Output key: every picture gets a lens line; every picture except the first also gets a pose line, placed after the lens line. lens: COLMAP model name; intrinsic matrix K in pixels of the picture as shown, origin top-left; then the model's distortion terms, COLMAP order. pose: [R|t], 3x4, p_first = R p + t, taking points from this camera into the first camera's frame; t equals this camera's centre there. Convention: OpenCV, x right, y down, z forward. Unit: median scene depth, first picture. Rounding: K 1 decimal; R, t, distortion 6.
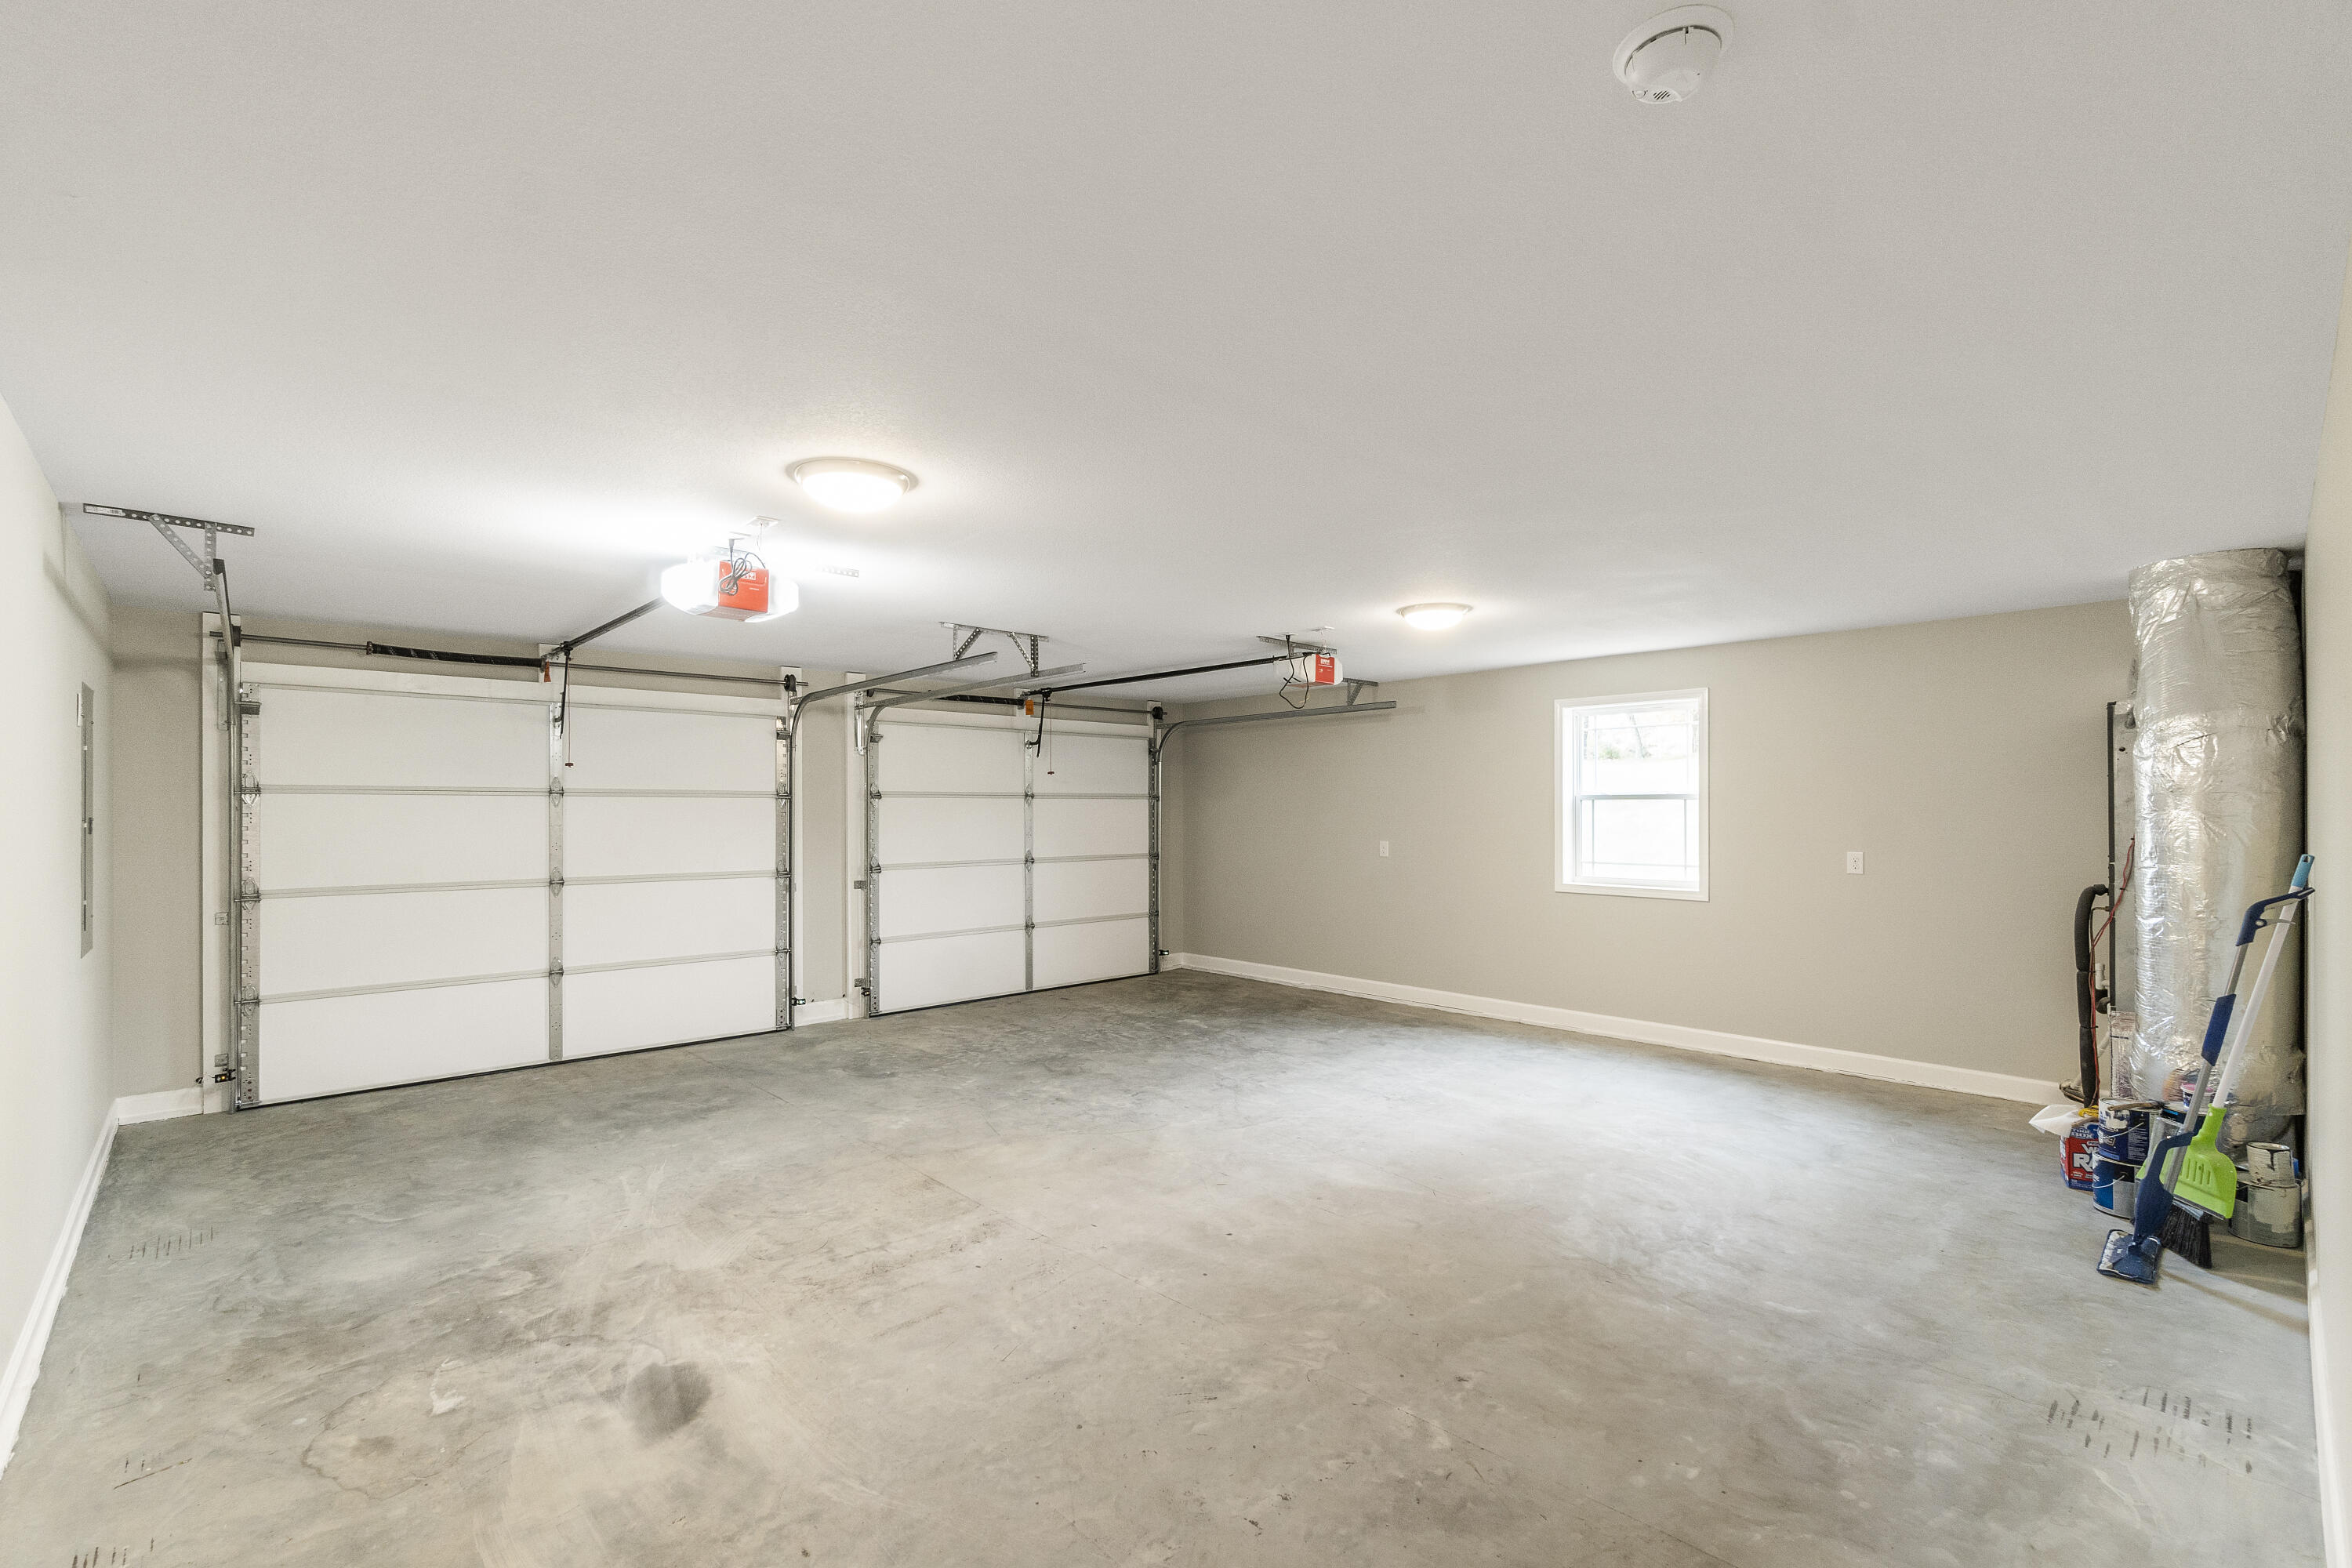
lens RADIAL K [[1024.7, 0, 1176.4], [0, 1024.7, 805.1], [0, 0, 1]] dist [-0.008839, 0.004106]
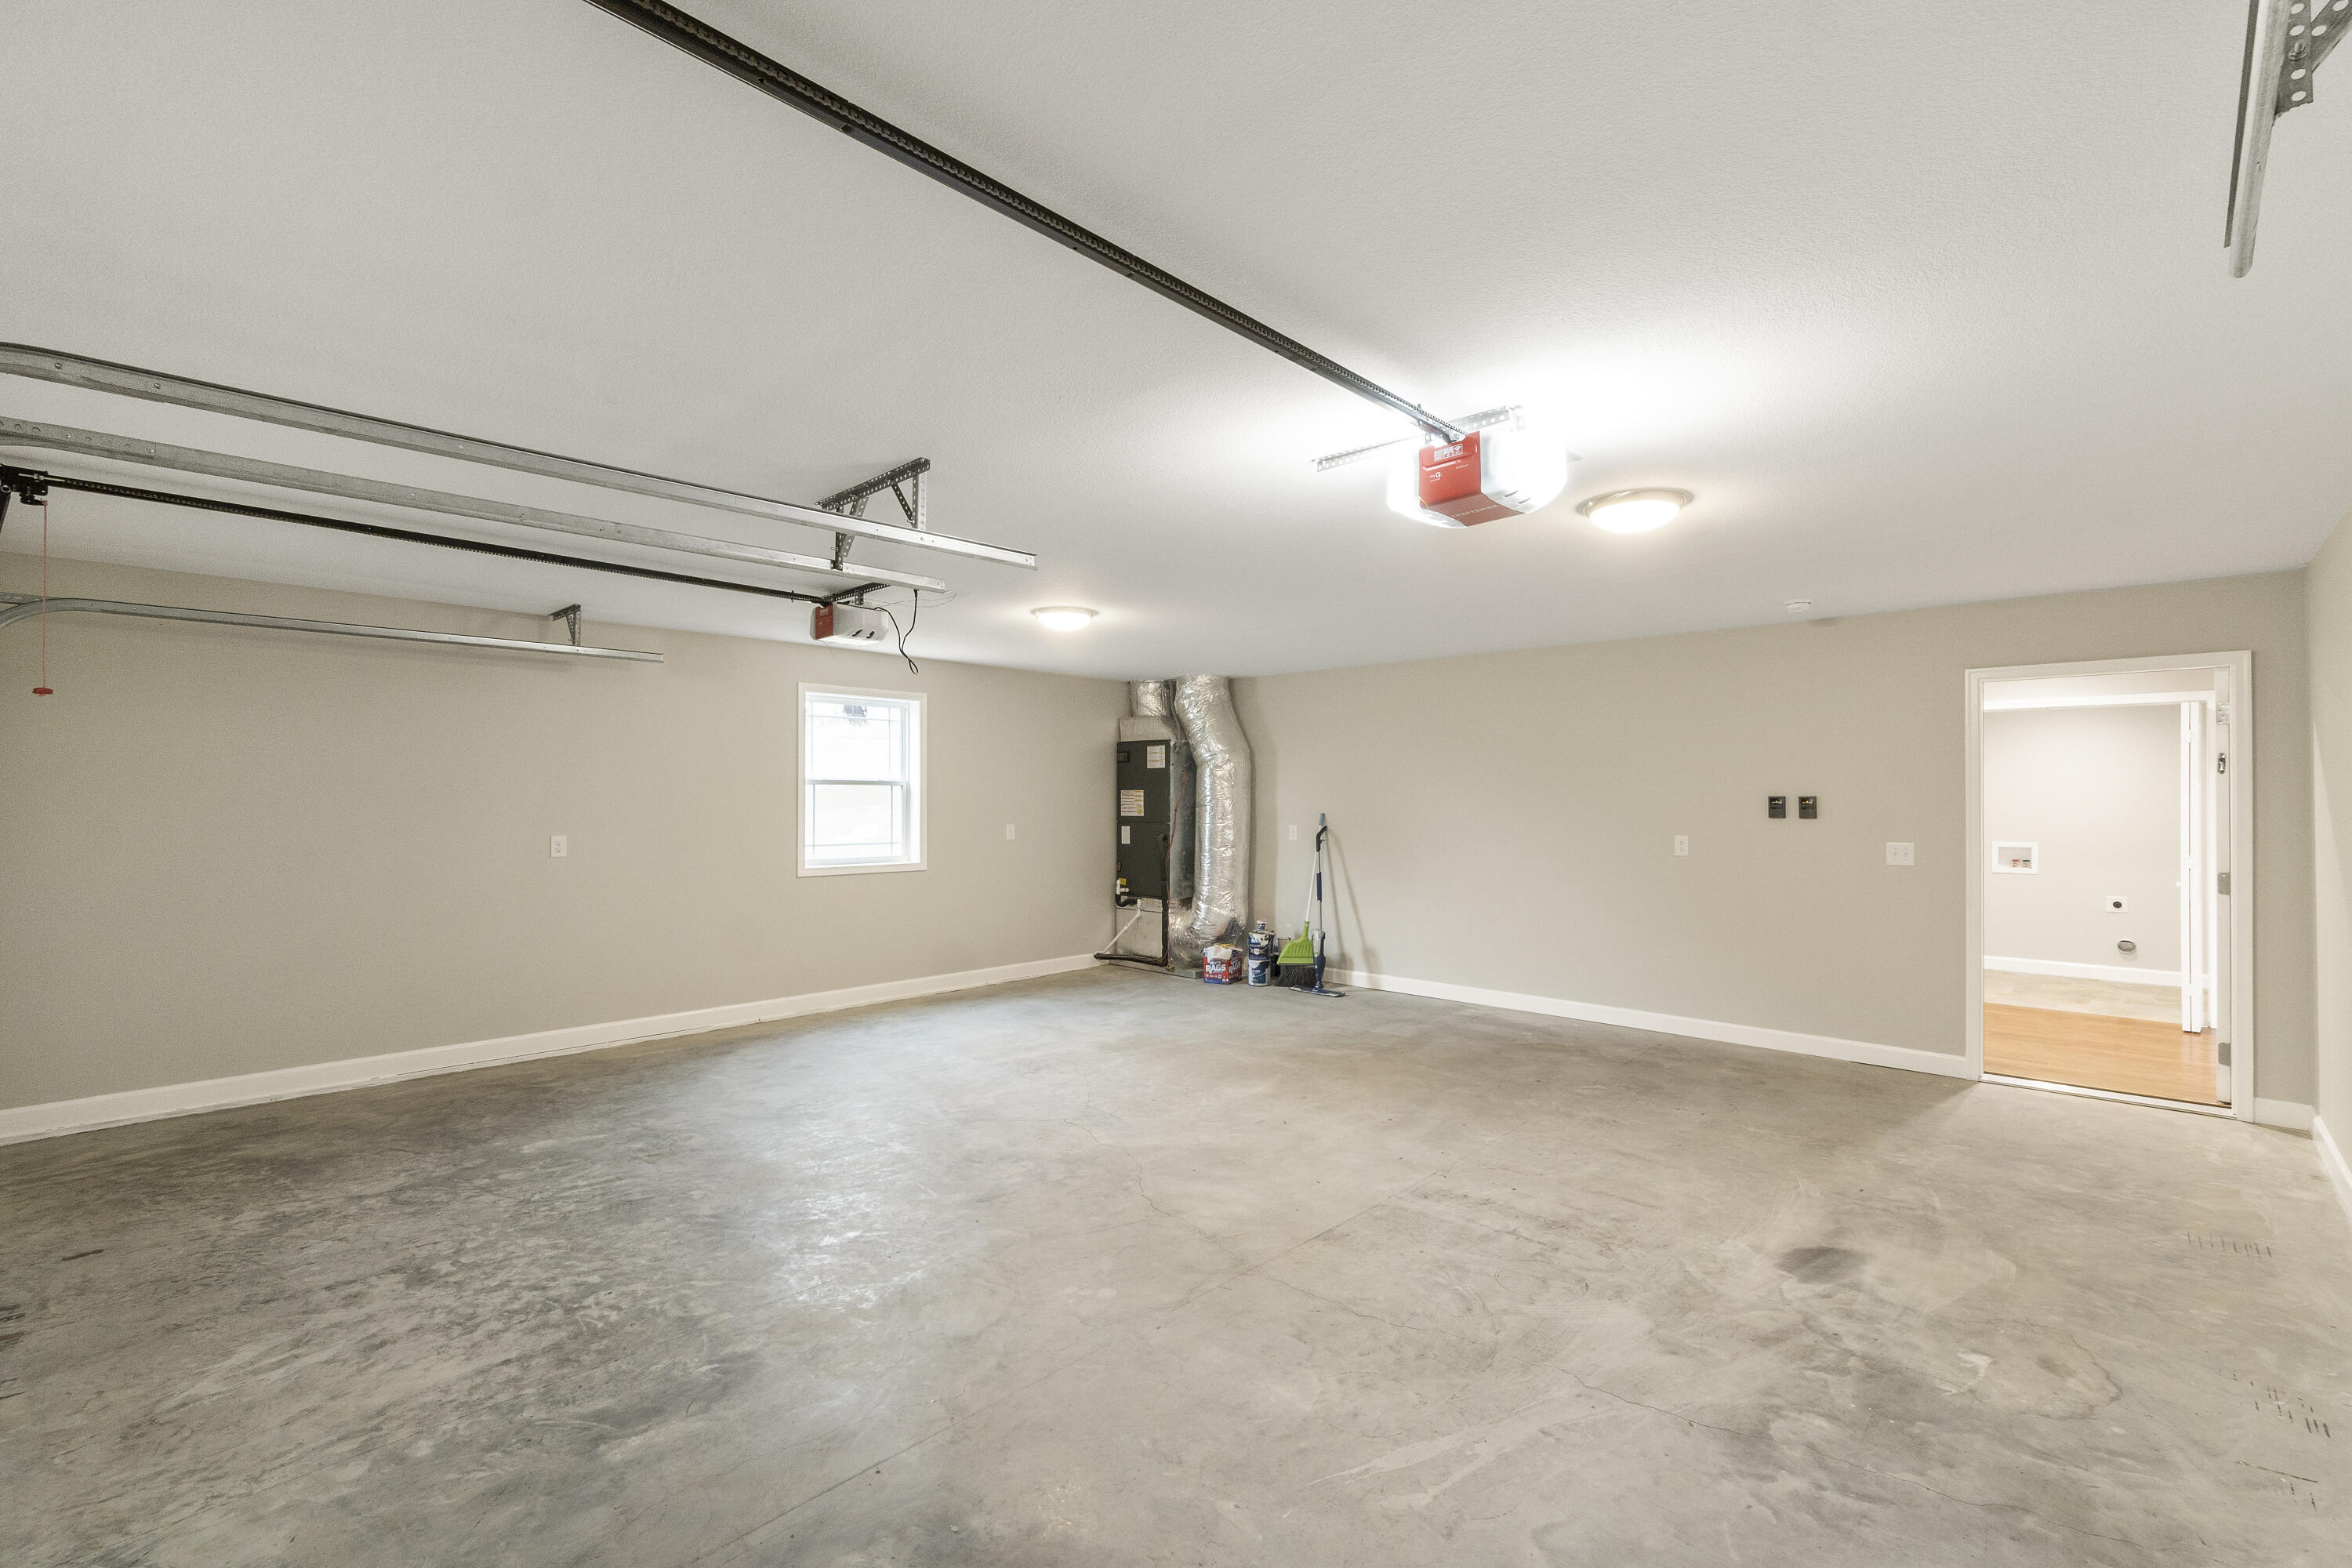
lens RADIAL K [[1024.7, 0, 1176.2], [0, 1024.7, 792.8], [0, 0, 1]] dist [-0.008839, 0.004106]
pose [[-0.064891, 0.006763, 0.997869, -1.499721], [-0.005831, 0.999957, -0.007156, 0.020444], [-0.997875, -0.006283, -0.064848, 1.659016]]
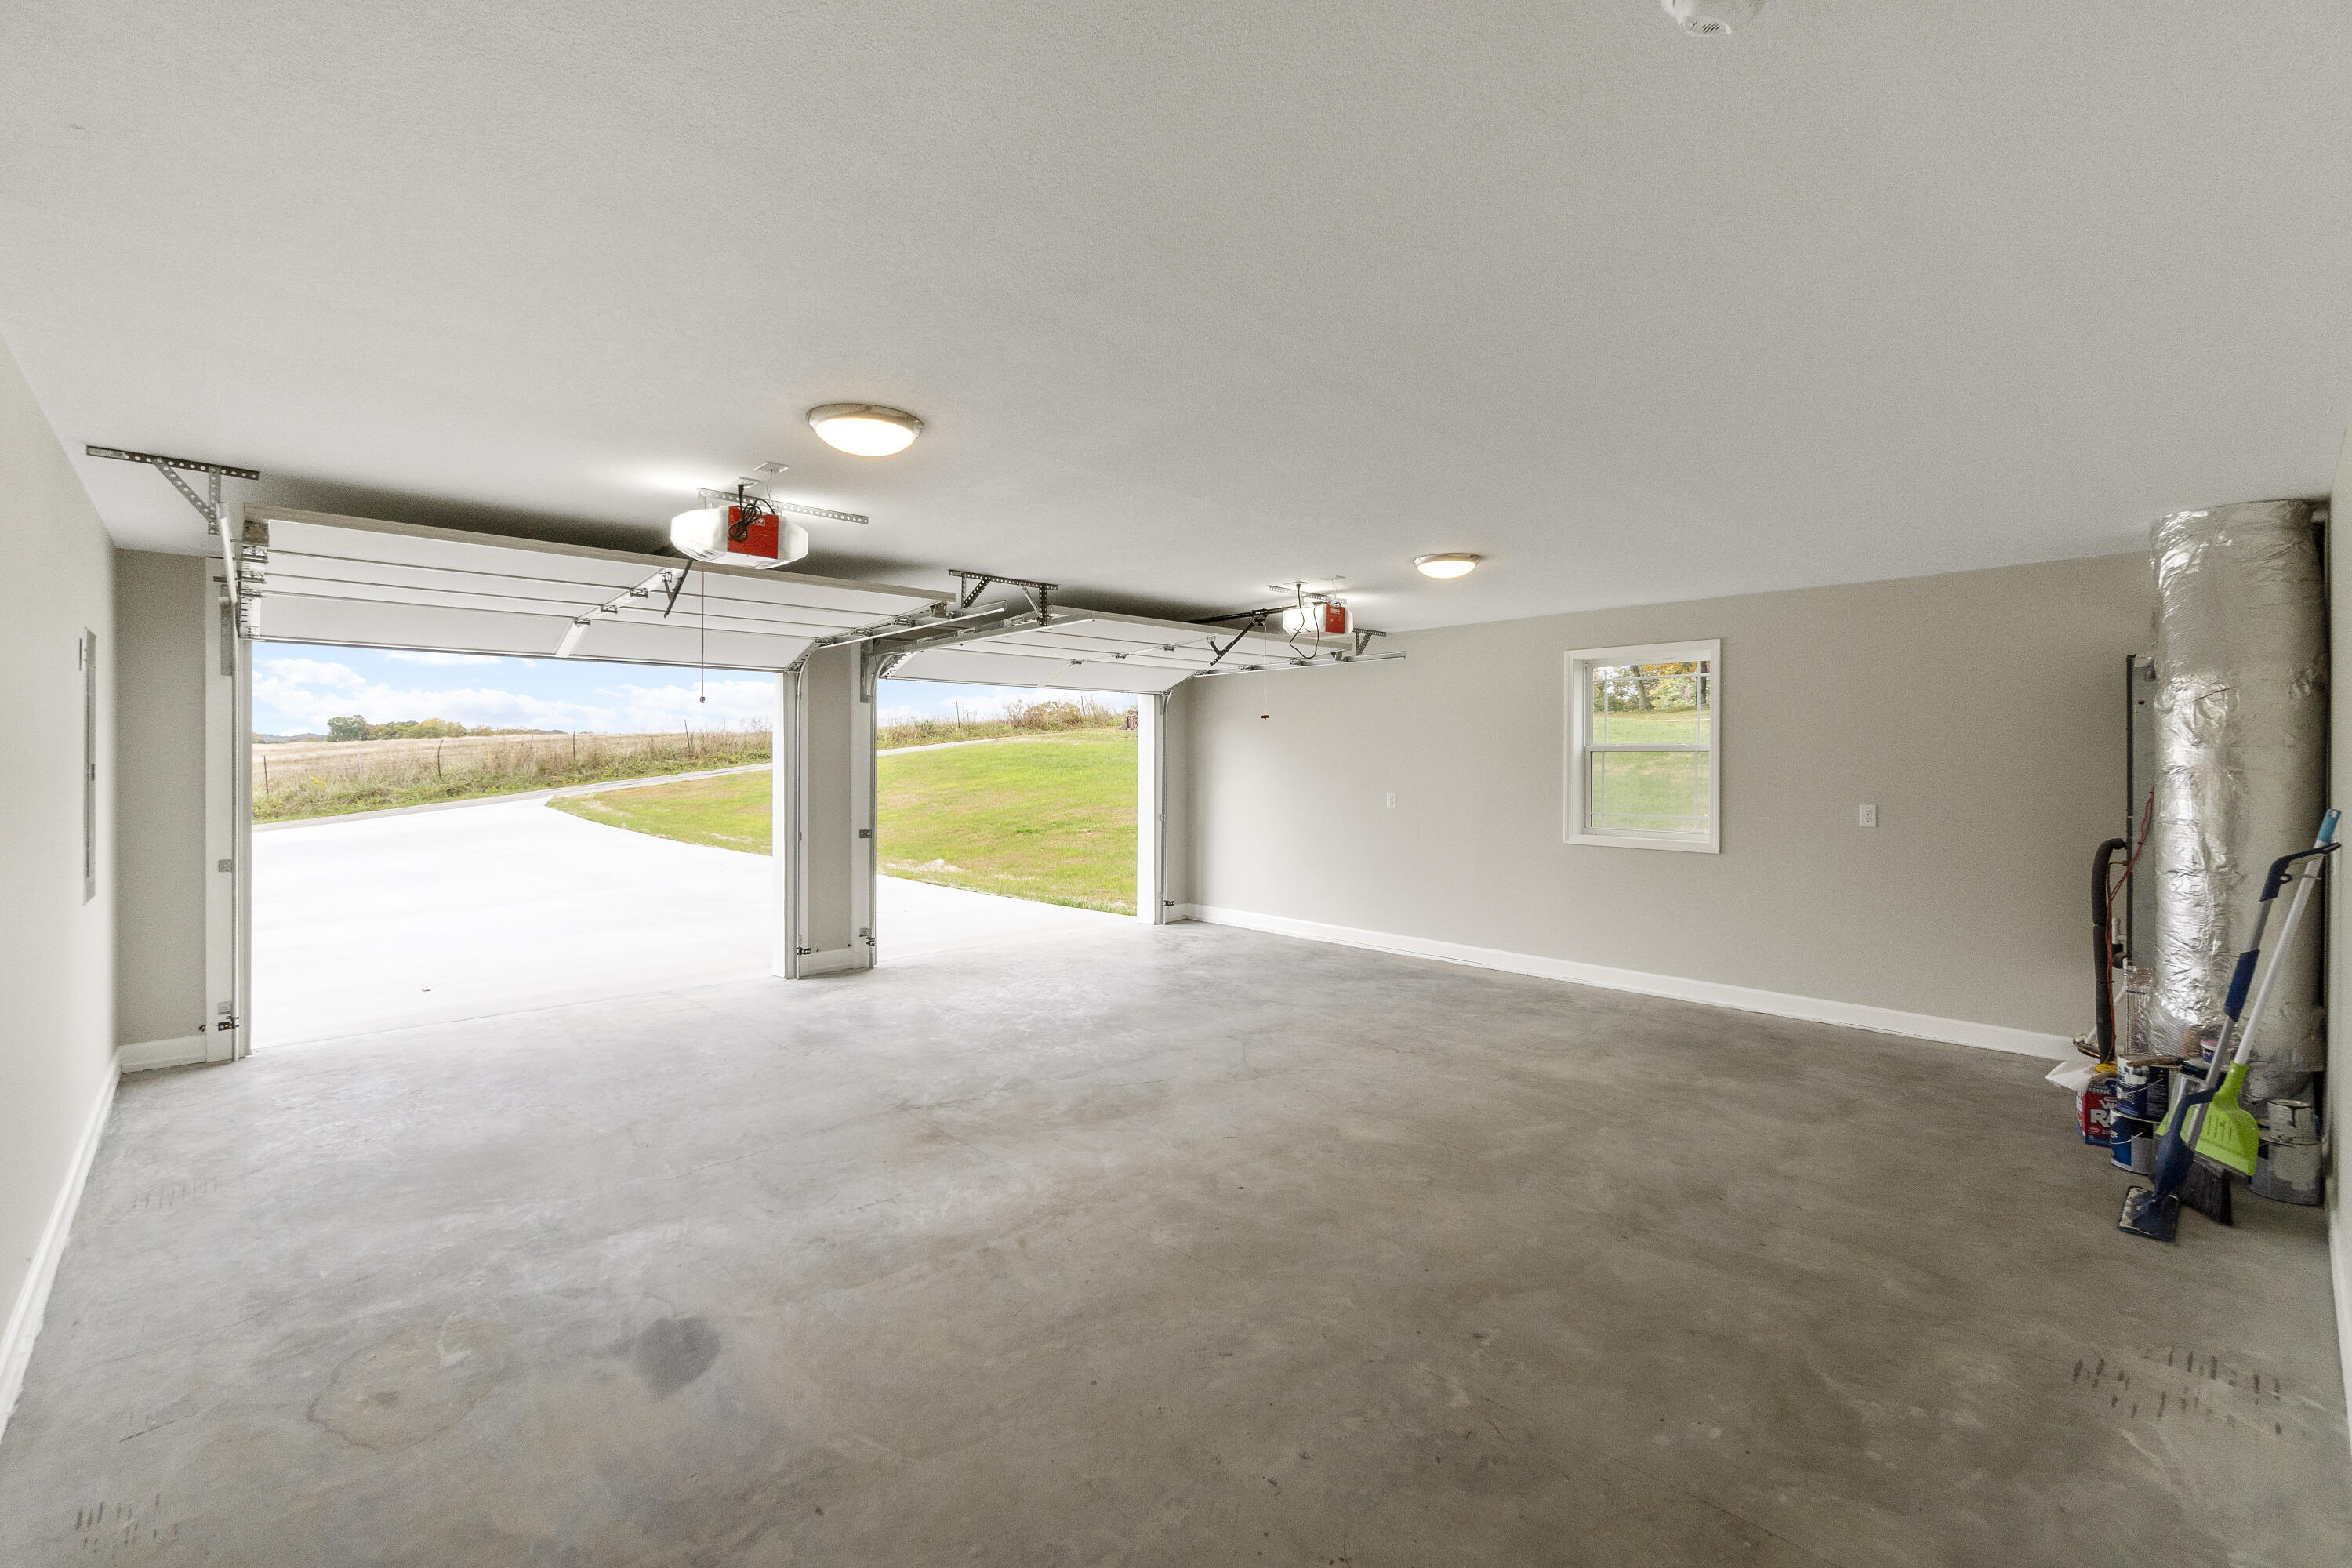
lens RADIAL K [[1024.7, 0, 1177.3], [0, 1024.7, 759.8], [0, 0, 1]] dist [-0.008839, 0.004106]
pose [[0.999993, 0.003610, 0.000368, -0.014717], [-0.003611, 0.999984, 0.004411, 0.000023], [-0.000352, -0.004412, 0.999990, 0.011298]]
